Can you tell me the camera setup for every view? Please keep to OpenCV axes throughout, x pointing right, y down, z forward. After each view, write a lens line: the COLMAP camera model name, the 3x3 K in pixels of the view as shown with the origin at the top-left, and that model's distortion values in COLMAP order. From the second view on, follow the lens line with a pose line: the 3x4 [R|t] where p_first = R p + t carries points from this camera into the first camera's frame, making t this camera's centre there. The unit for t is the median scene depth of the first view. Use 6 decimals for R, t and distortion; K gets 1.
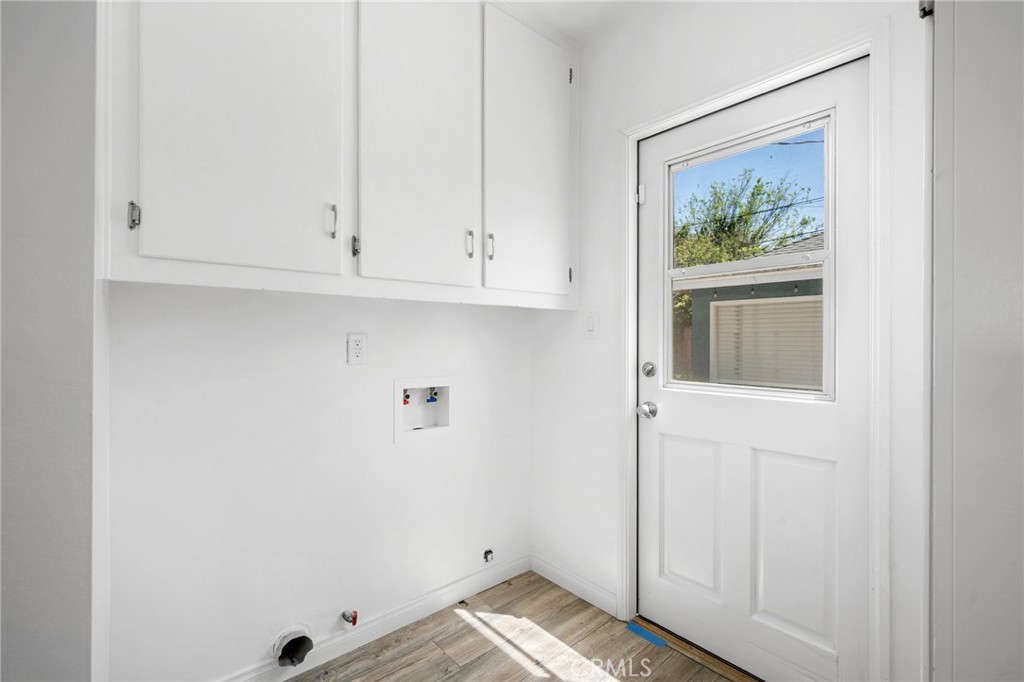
lens RADIAL K [[470.3, 0, 512.9], [0, 470.3, 341.5], [0, 0, 1]] dist [-0.002198, -0.000060]
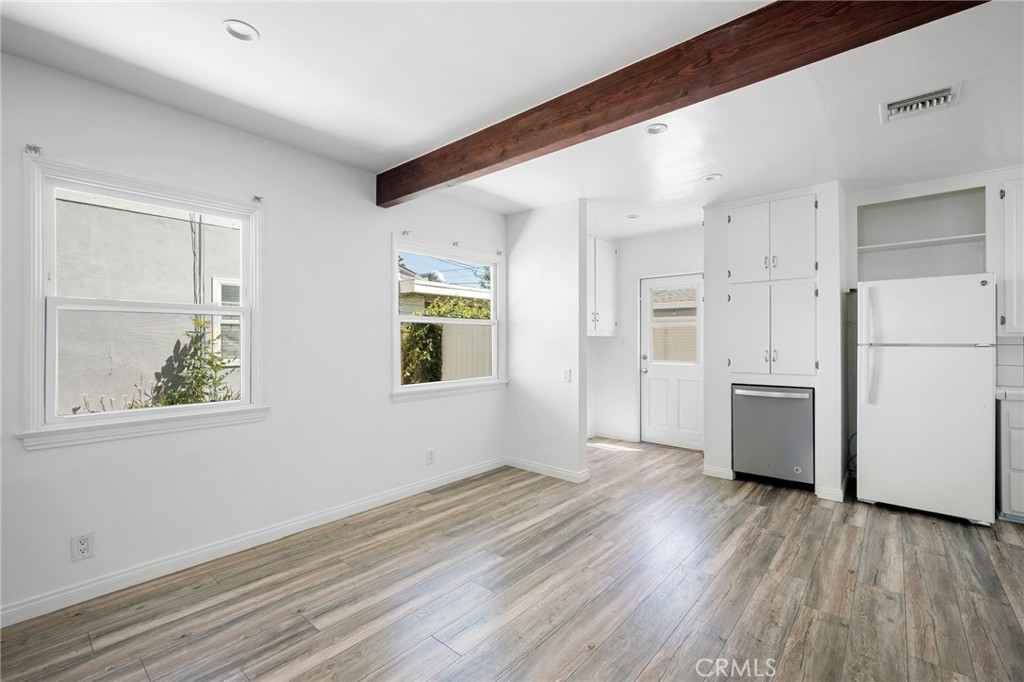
lens RADIAL K [[431.7, 0, 509.8], [0, 431.7, 339.7], [0, 0, 1]] dist [0.004086, -0.000090]
pose [[0.989477, 0.001026, 0.144685, -0.967637], [-0.001284, 0.999998, 0.001689, -0.056047], [-0.144683, -0.001857, 0.989476, -1.616230]]
